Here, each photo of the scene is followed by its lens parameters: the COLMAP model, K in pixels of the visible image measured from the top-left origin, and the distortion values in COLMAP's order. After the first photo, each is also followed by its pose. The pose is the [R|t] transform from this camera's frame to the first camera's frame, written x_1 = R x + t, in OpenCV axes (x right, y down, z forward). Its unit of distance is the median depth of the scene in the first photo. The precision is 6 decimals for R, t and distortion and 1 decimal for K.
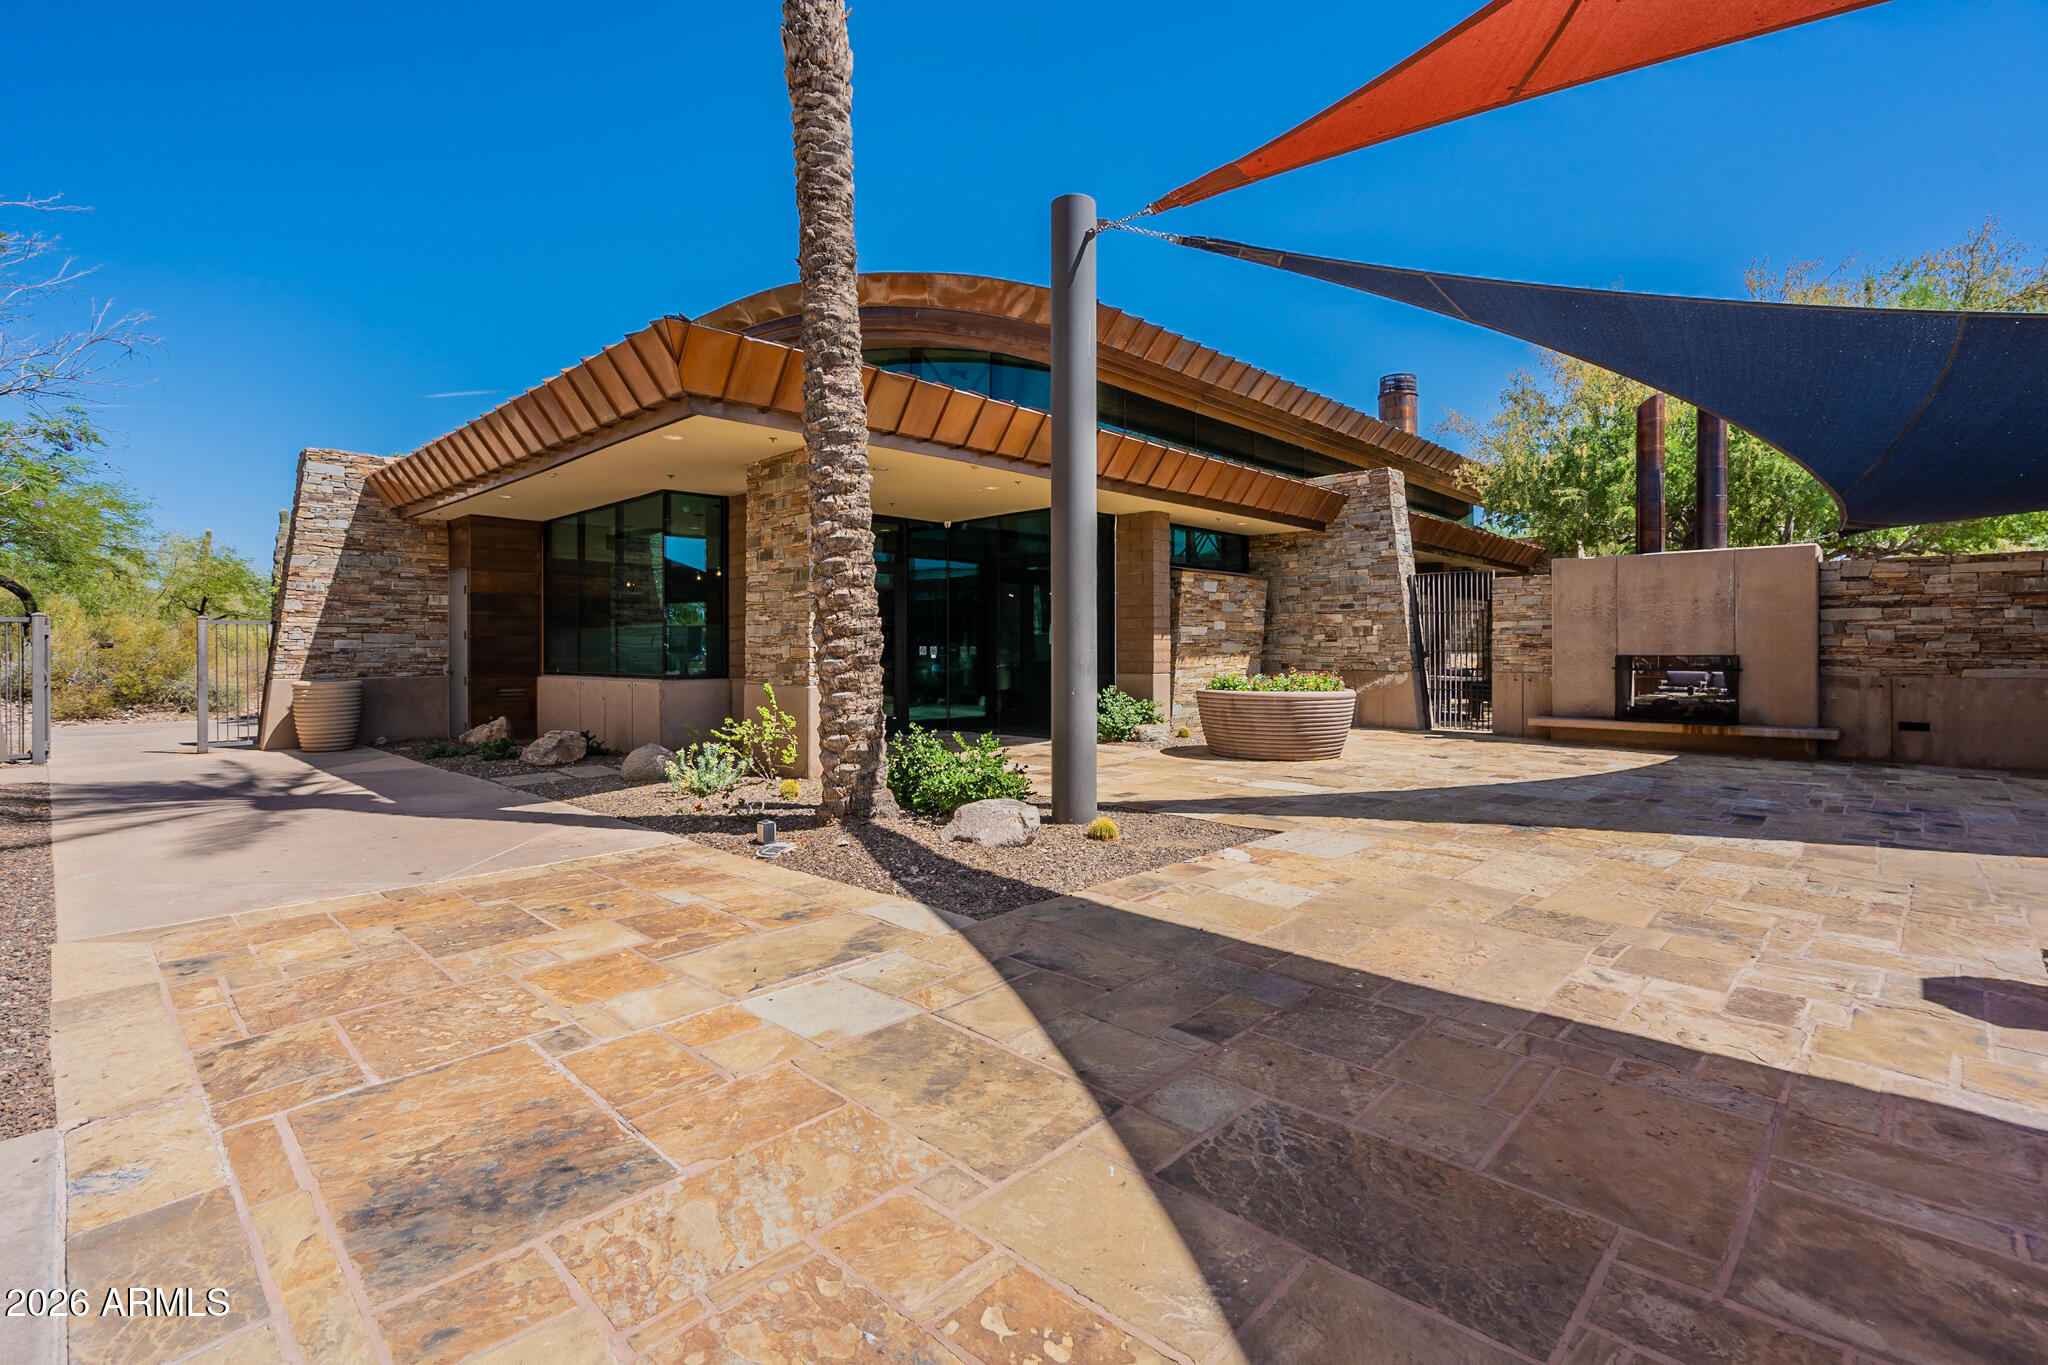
lens RADIAL K [[926.1, 0, 1033.2], [0, 926.1, 664.9], [0, 0, 1]] dist [-0.002761, 0.000773]
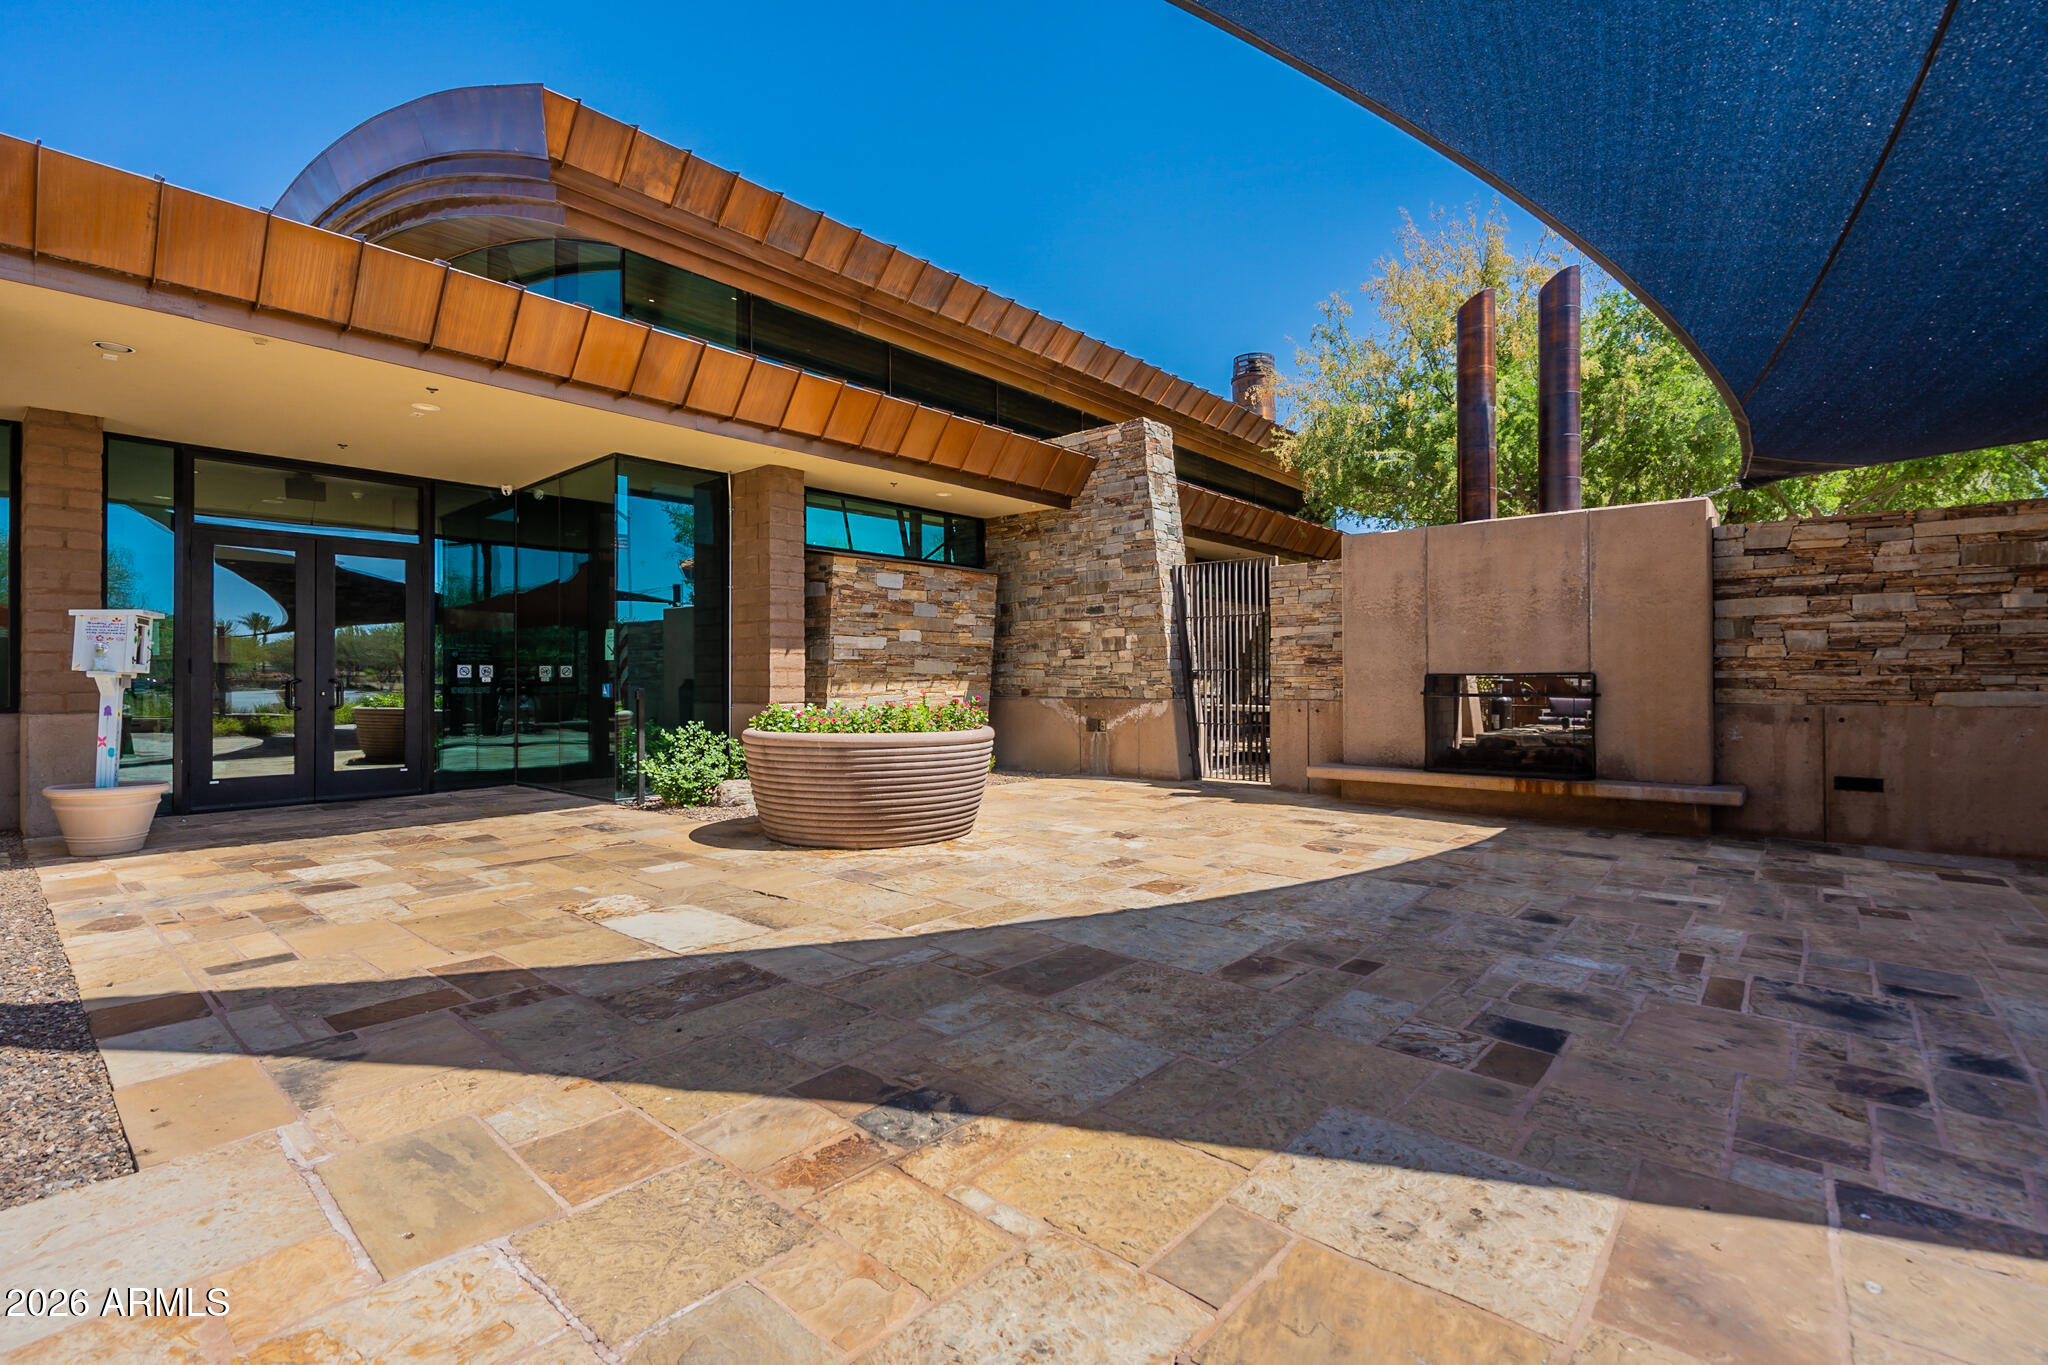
lens RADIAL K [[926.1, 0, 1014.1], [0, 926.1, 688.0], [0, 0, 1]] dist [-0.002761, 0.000773]
pose [[0.999134, -0.002879, 0.041512, 0.302201], [0.003156, 0.999973, -0.006615, 0.003170], [-0.041492, 0.006740, 0.999116, 0.338189]]
